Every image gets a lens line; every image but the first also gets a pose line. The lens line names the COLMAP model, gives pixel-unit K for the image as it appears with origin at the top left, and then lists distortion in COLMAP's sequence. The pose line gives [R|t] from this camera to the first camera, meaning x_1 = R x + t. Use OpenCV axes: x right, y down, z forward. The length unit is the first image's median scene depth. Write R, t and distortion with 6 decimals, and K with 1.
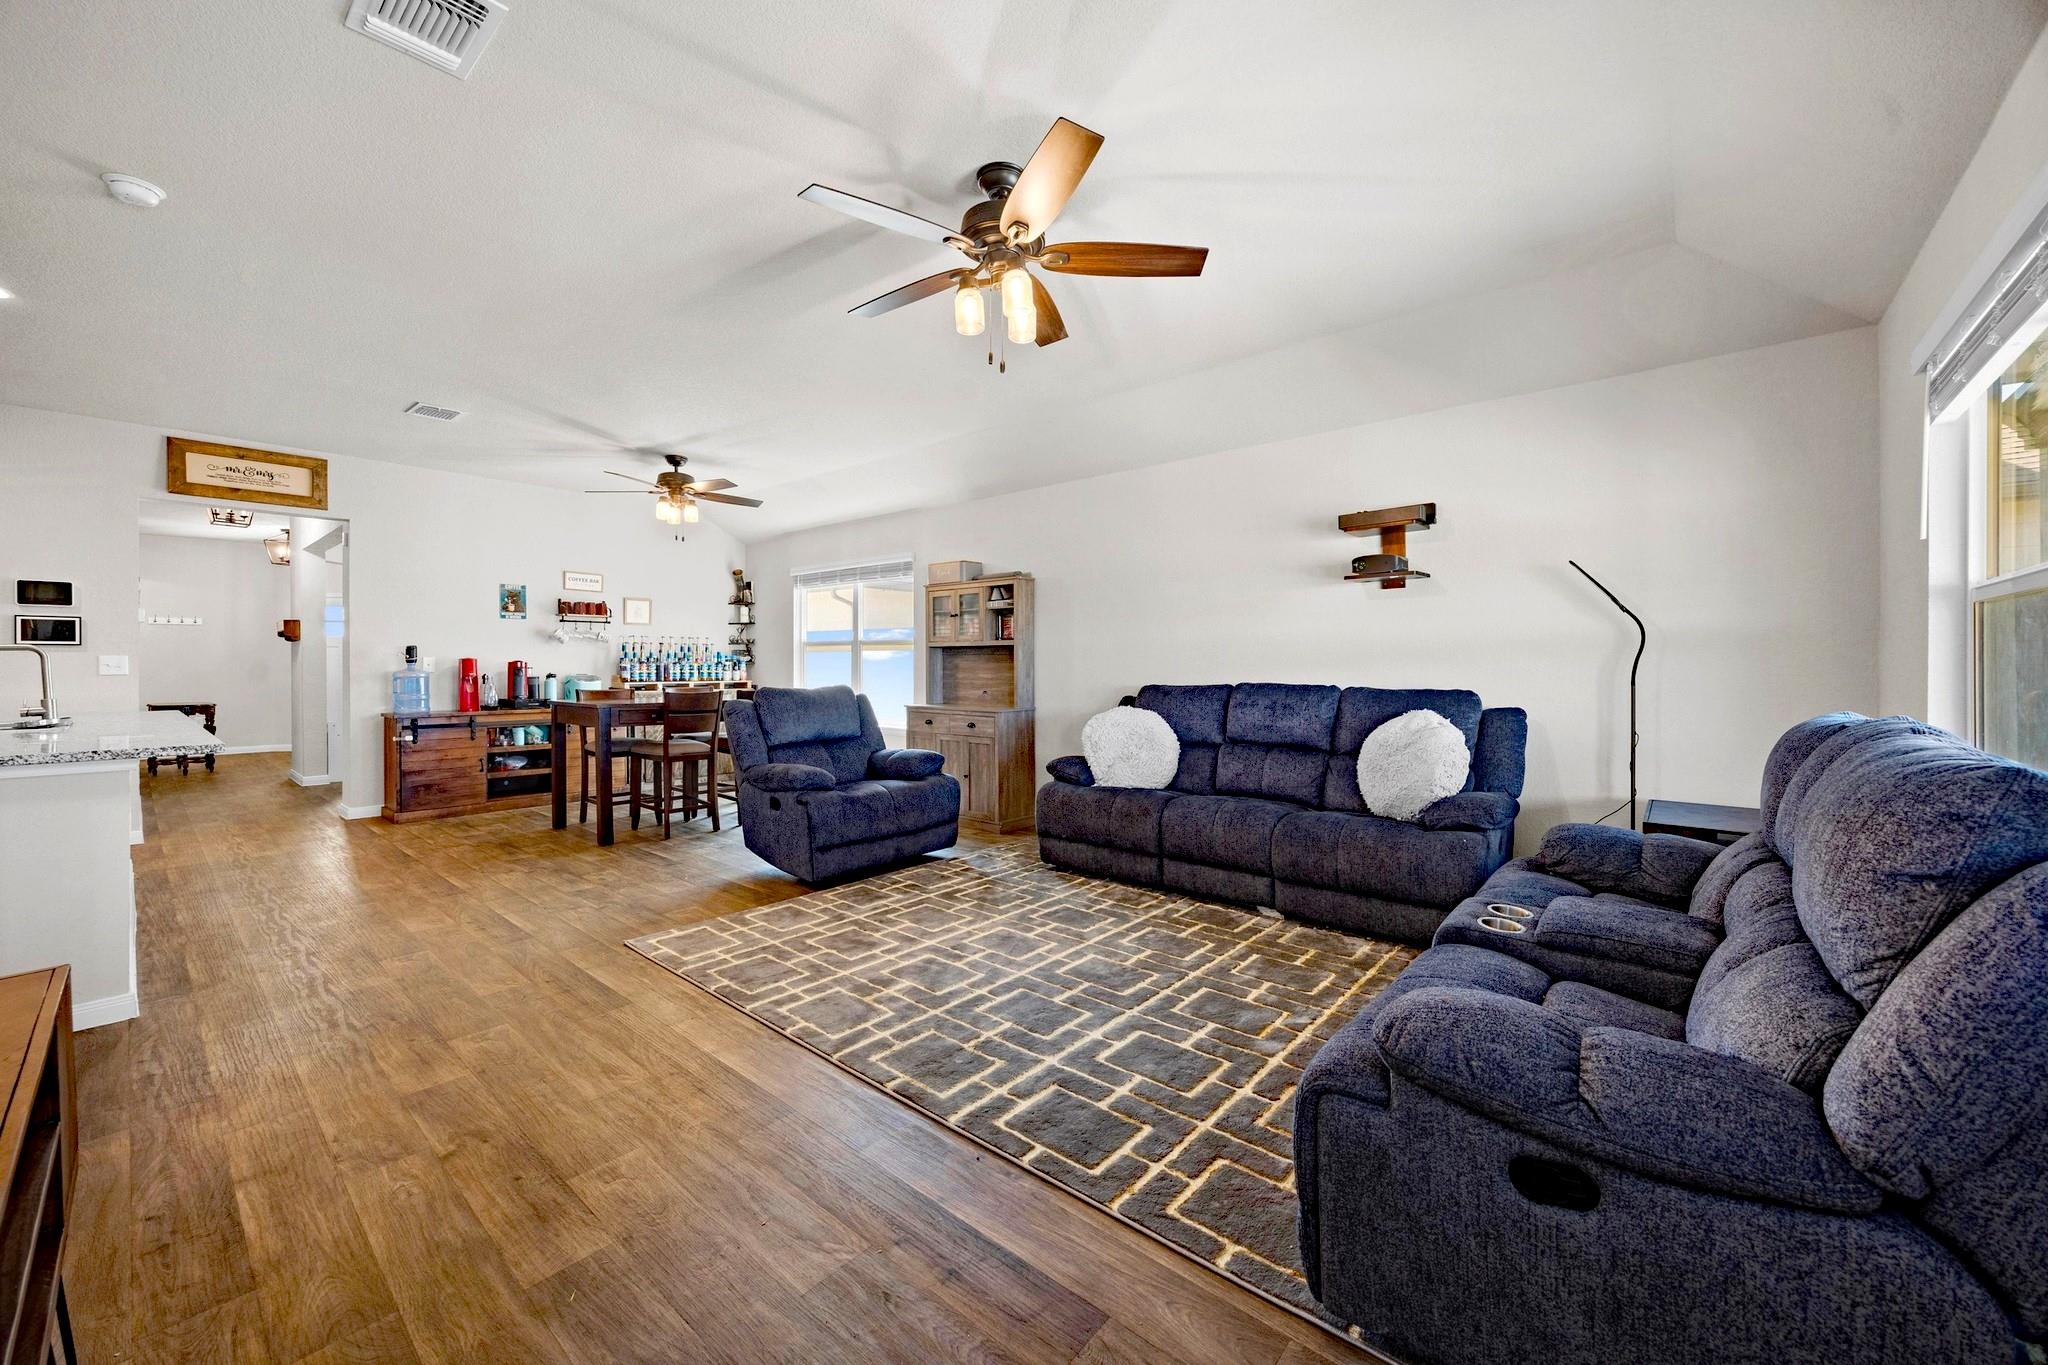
lens RADIAL K [[772.9, 0, 1009.7], [0, 772.9, 673.2], [0, 0, 1]] dist [-0.003203, -0.000094]
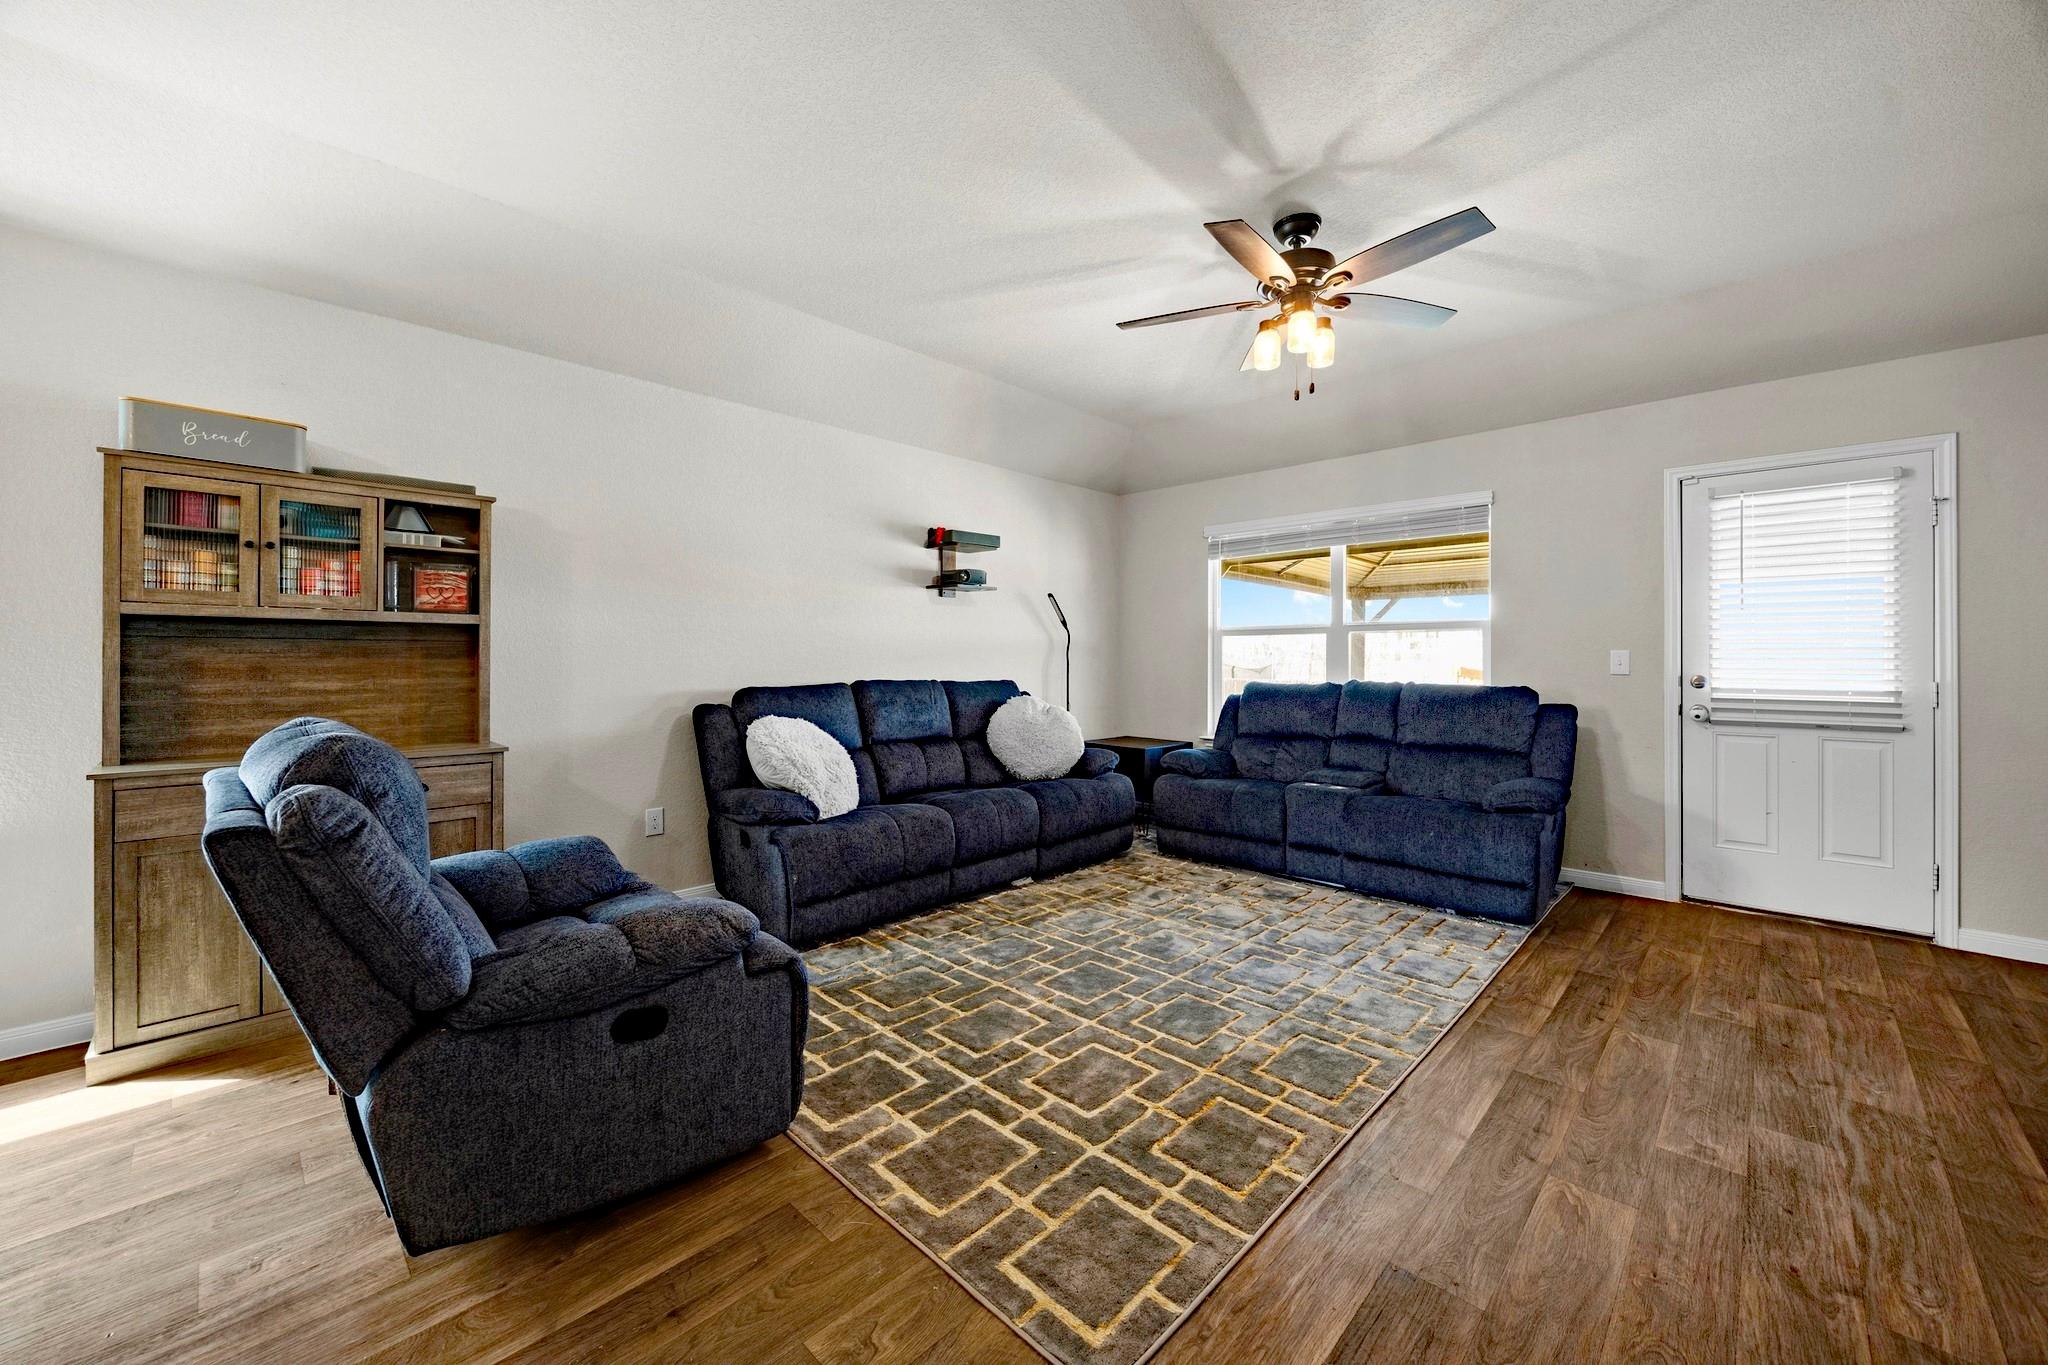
lens RADIAL K [[780.5, 0, 1043.8], [0, 780.5, 662.7], [0, 0, 1]] dist [-0.000855, 0.000124]
pose [[0.042182, -0.004418, 0.999100, -0.703680], [0.008062, 0.999959, 0.004081, -0.012528], [-0.999077, 0.007883, 0.042216, 0.805893]]
